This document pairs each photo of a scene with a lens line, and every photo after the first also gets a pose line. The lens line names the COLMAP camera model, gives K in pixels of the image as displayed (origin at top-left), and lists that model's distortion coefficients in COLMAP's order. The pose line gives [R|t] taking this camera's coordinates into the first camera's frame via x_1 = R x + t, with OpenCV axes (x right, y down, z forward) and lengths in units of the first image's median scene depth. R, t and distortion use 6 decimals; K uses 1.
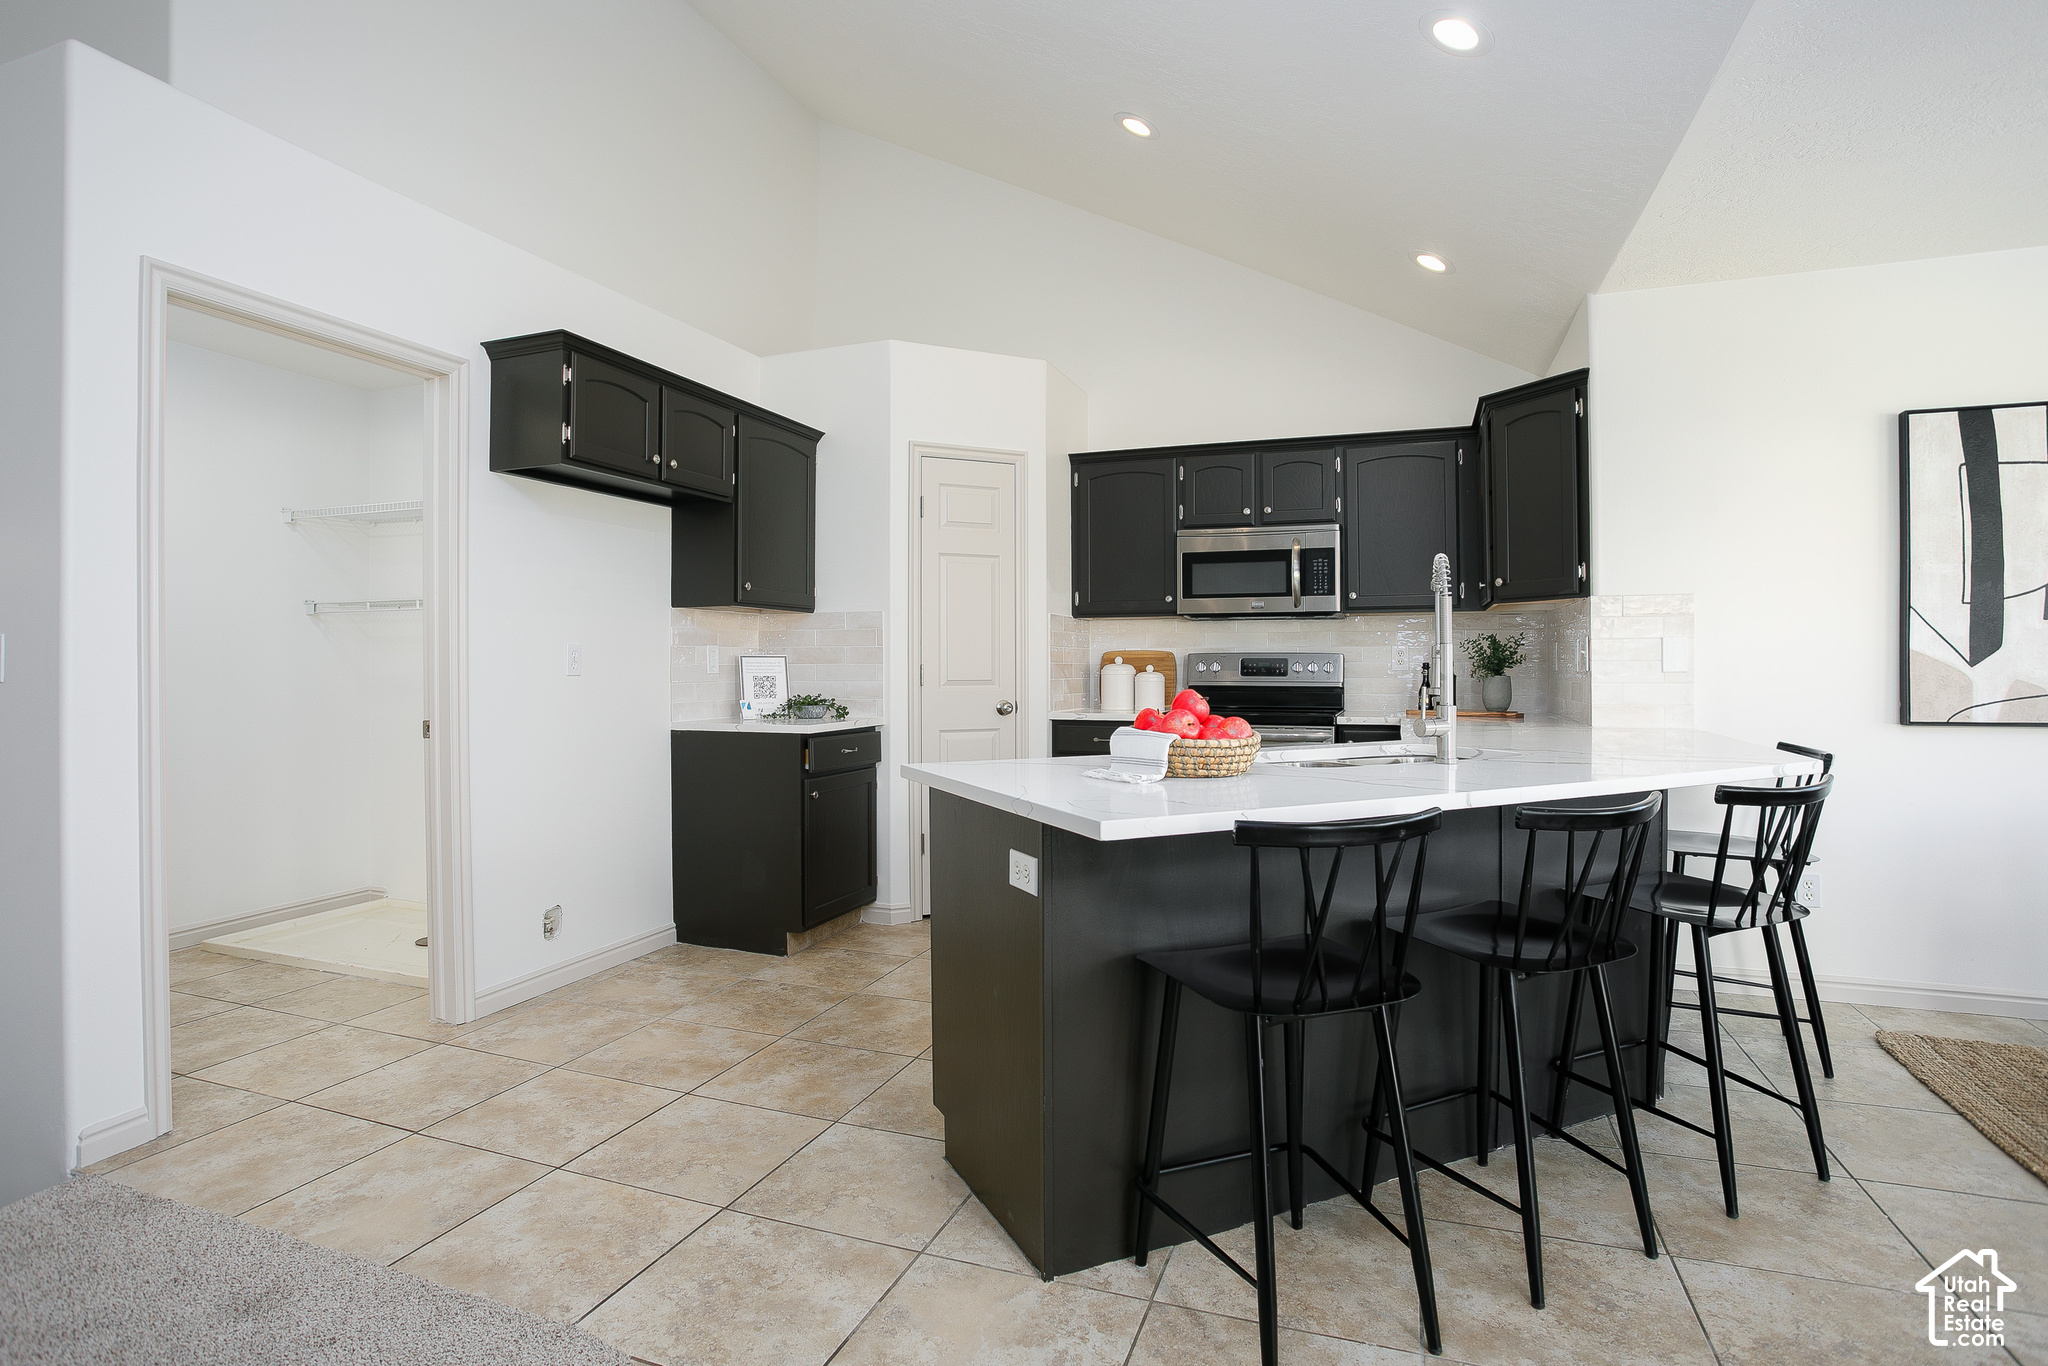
lens RADIAL K [[1047.4, 0, 1025.3], [0, 1047.4, 668.4], [0, 0, 1]] dist [-0.056897, 0.001205]
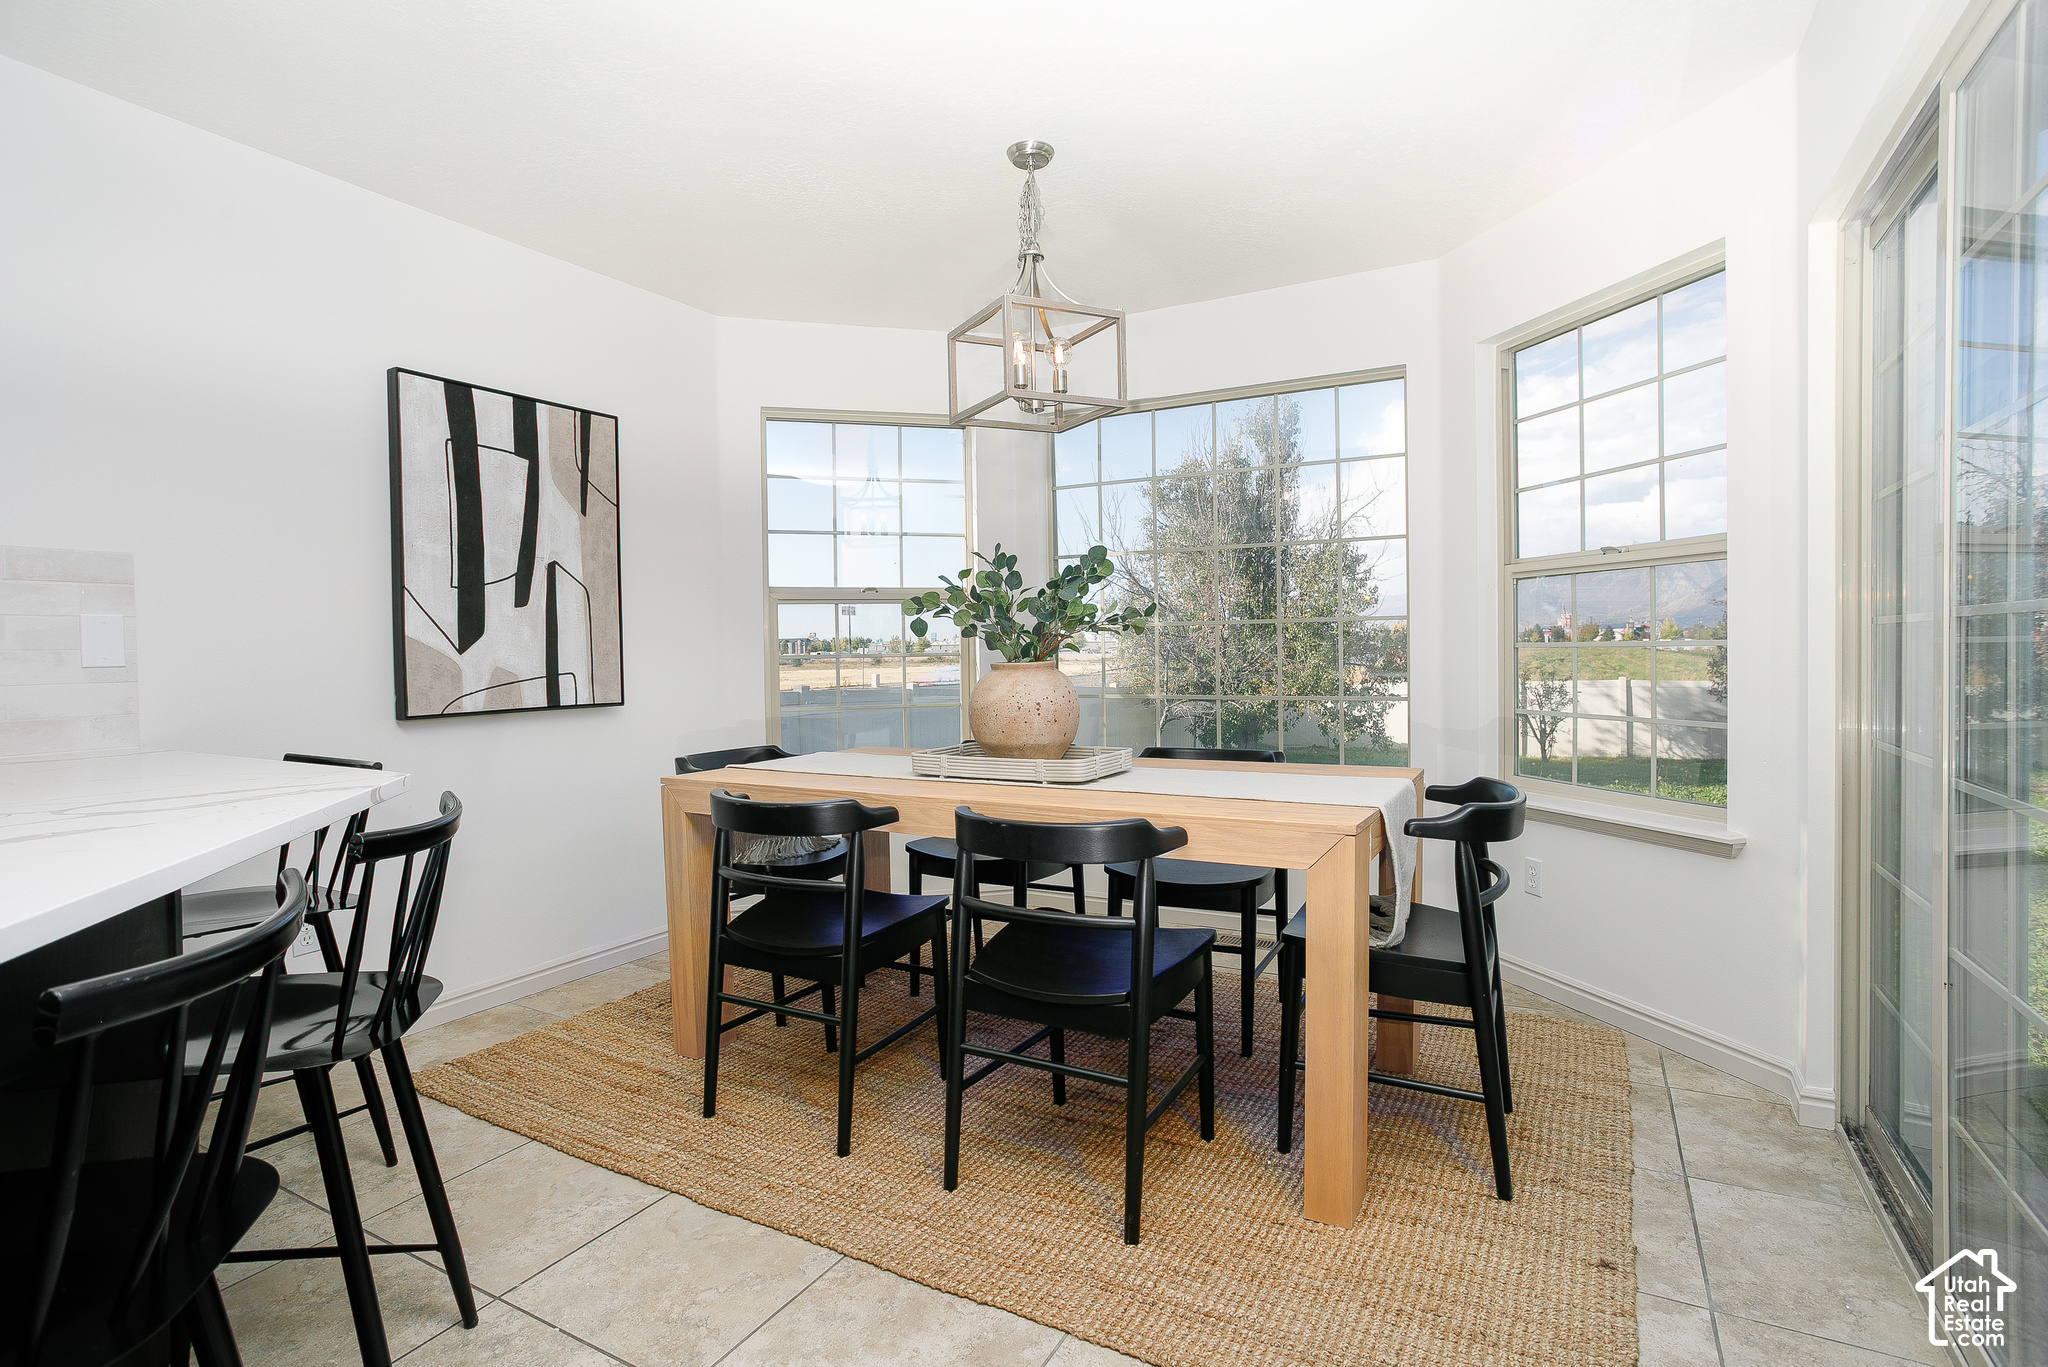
lens RADIAL K [[1011.5, 0, 1016.2], [0, 1011.5, 666.2], [0, 0, 1]] dist [-0.033447, 0.000152]
pose [[0.162425, -0.017990, 0.986557, 0.066136], [0.021633, 0.999658, 0.014667, 0.005034], [-0.986484, 0.018960, 0.162759, 0.225316]]
